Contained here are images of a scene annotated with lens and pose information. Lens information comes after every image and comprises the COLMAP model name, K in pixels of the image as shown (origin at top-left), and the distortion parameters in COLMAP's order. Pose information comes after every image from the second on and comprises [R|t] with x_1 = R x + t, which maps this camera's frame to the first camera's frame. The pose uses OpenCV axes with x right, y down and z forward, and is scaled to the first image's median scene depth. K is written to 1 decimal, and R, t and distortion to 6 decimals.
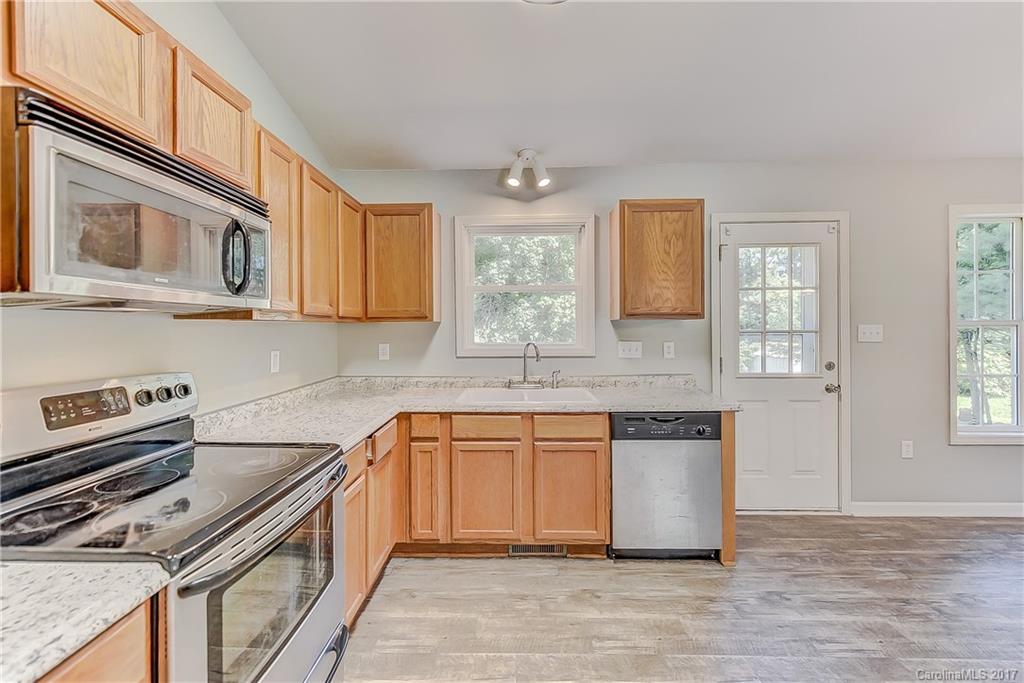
lens RADIAL K [[412.7, 0, 511.2], [0, 412.7, 327.4], [0, 0, 1]] dist [0.005835, -0.001614]
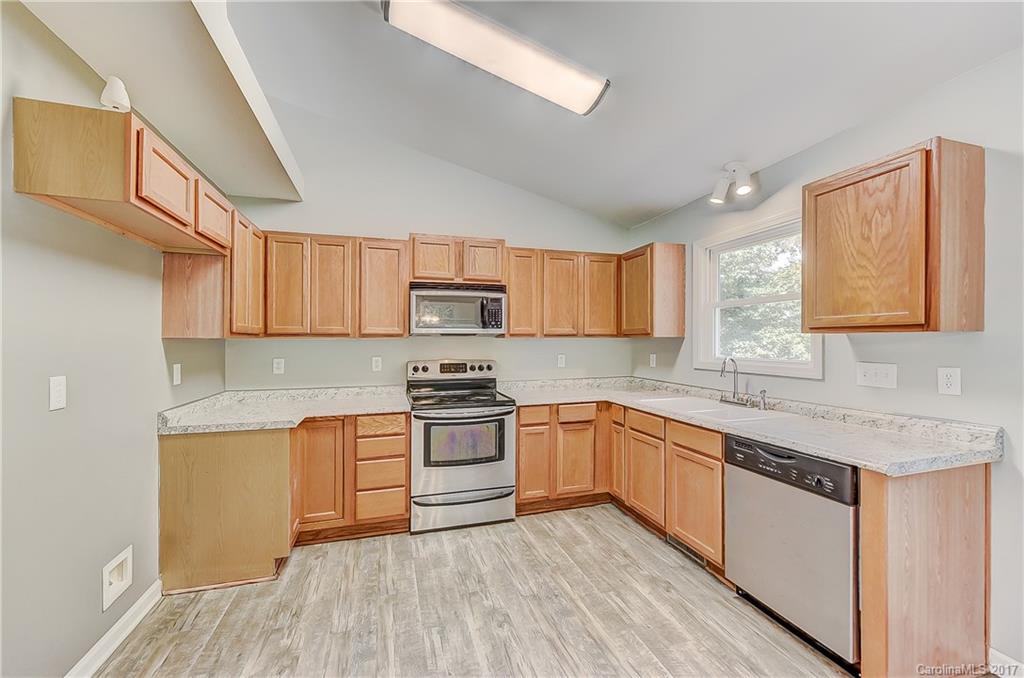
lens RADIAL K [[406.5, 0, 510.9], [0, 406.5, 339.1], [0, 0, 1]] dist [0.014755, -0.000722]
pose [[0.322192, 0.000897, -0.946674, 0.936297], [0.000599, 0.999999, 0.001151, -0.011287], [0.946674, -0.000938, 0.322191, 0.222067]]
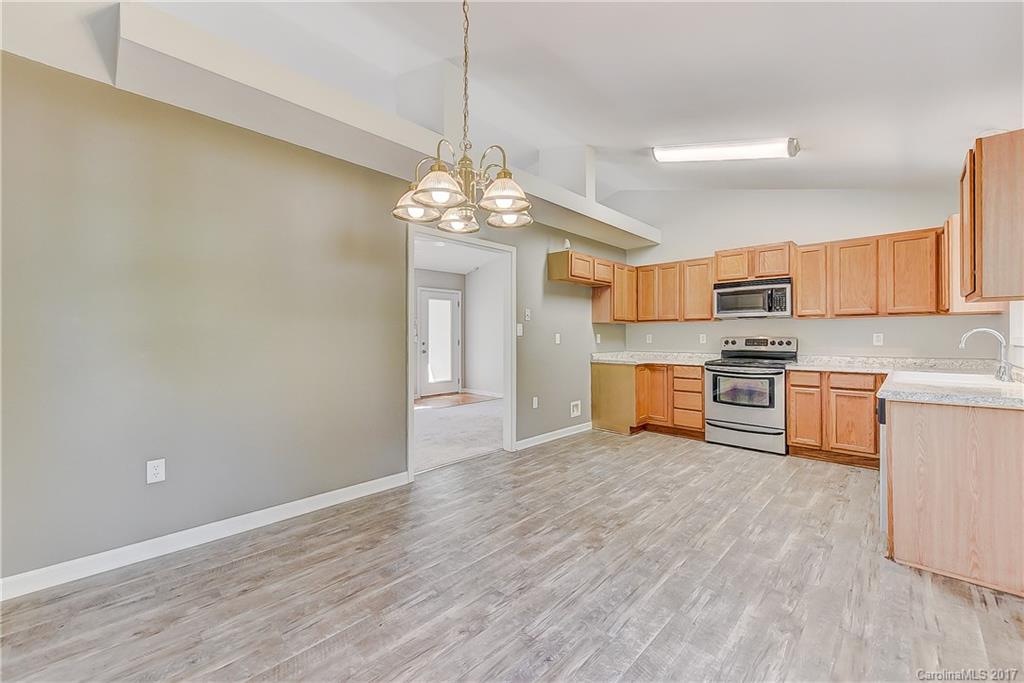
lens RADIAL K [[412.7, 0, 512.1], [0, 412.7, 334.6], [0, 0, 1]] dist [0.005835, -0.001614]
pose [[-0.667931, 0.007544, -0.744185, 1.769483], [0.007926, 0.999964, 0.003023, 0.040788], [0.744181, -0.003879, -0.667966, 0.954752]]
